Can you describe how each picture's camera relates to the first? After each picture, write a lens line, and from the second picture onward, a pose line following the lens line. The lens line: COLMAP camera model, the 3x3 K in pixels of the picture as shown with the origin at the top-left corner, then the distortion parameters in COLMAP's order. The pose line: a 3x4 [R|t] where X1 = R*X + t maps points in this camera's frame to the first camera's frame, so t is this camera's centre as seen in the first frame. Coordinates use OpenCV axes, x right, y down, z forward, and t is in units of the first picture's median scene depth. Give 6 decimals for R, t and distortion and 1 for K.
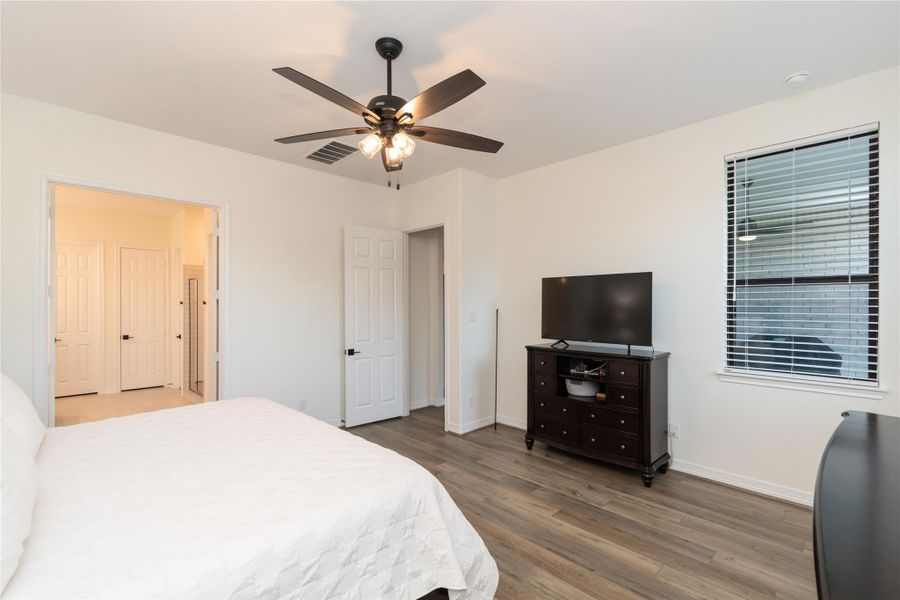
lens RADIAL K [[402.4, 0, 466.1], [0, 402.4, 309.0], [0, 0, 1]] dist [-0.001341, -0.000177]
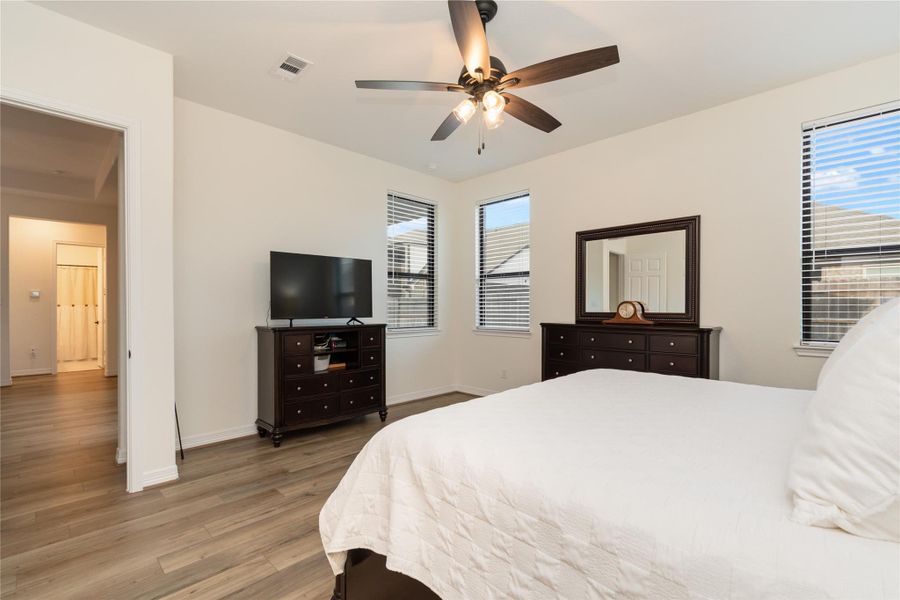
lens RADIAL K [[396.6, 0, 450.0], [0, 396.6, 300.0], [0, 0, 1]] dist [0.004156, 0.000249]
pose [[0.010679, 0.005527, 0.999928, -0.760886], [0.002736, 0.999981, -0.005556, 0.041193], [-0.999939, 0.002795, 0.010664, 0.670212]]
